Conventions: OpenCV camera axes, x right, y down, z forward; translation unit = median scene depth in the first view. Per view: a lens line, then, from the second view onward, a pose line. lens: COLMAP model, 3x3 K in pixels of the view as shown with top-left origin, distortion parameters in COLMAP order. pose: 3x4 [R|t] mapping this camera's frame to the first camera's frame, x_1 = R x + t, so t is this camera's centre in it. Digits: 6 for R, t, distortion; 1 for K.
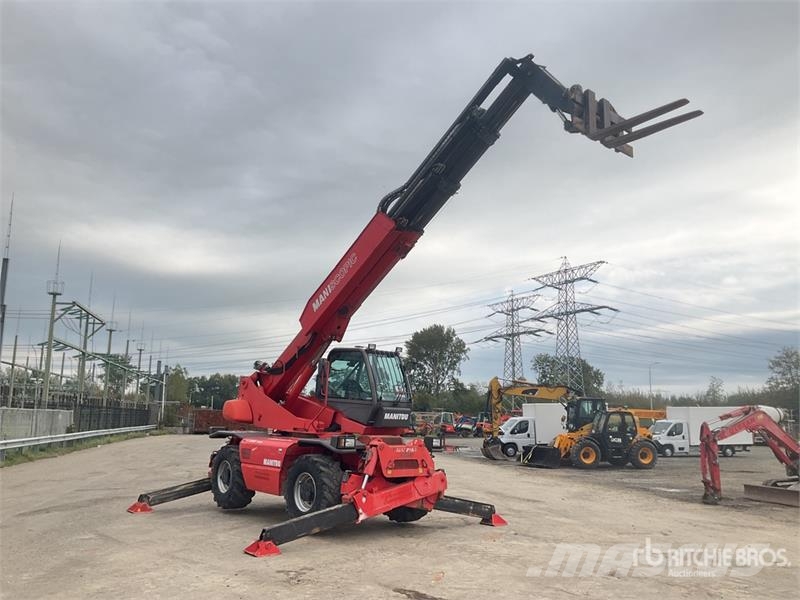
lens RADIAL K [[668.0, 0, 400.0], [0, 668.0, 300.0], [0, 0, 1]] dist [0.004518, -0.005039]
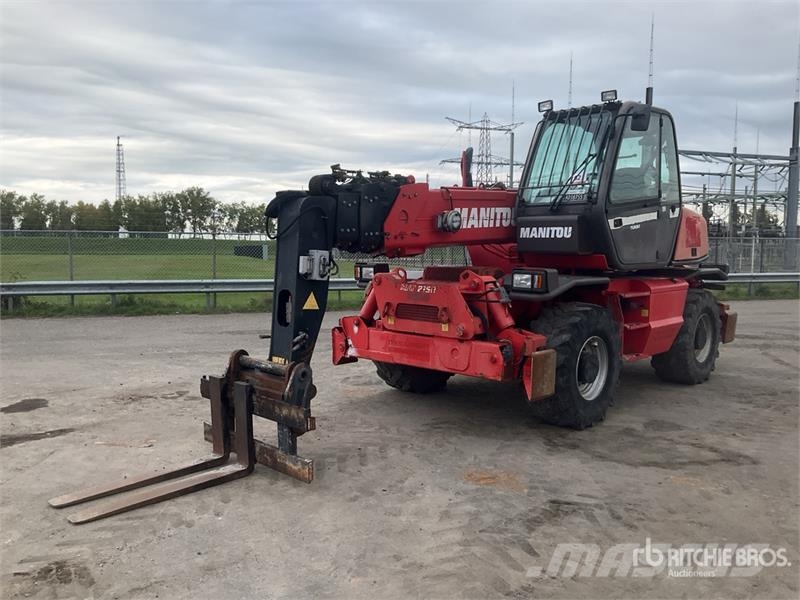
lens RADIAL K [[677.4, 0, 400.0], [0, 677.4, 300.0], [0, 0, 1]] dist [0.084317, -0.004898]
pose [[0.064715, 0.054277, -0.996427, 0.181310], [0.171862, 0.982994, 0.064707, 0.058943], [0.982993, -0.175436, 0.054287, 0.289957]]
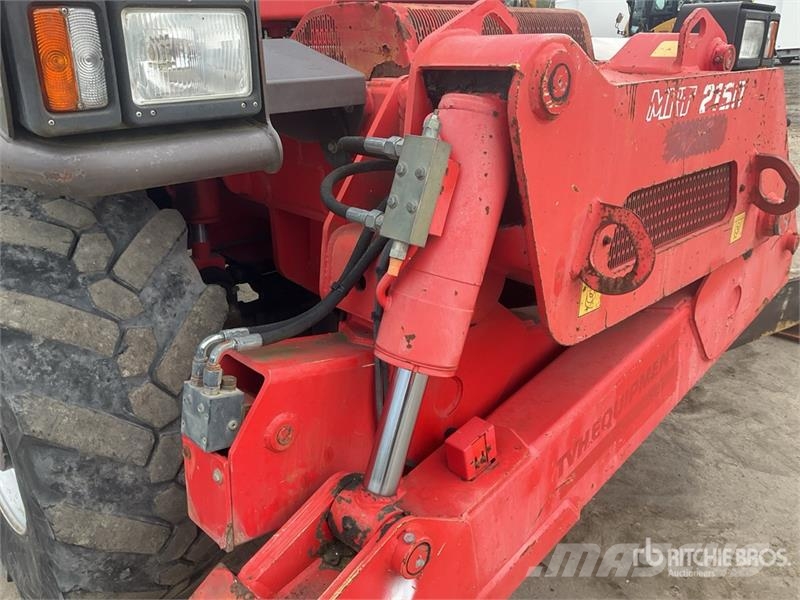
lens RADIAL K [[668.0, 0, 400.0], [0, 668.0, 300.0], [0, 0, 1]] dist [0.004518, -0.005039]
pose [[0.998295, -0.056319, 0.015351, -0.015153], [0.040131, 0.853131, 0.520151, 0.057692], [-0.042391, -0.518648, 0.853936, 0.267124]]
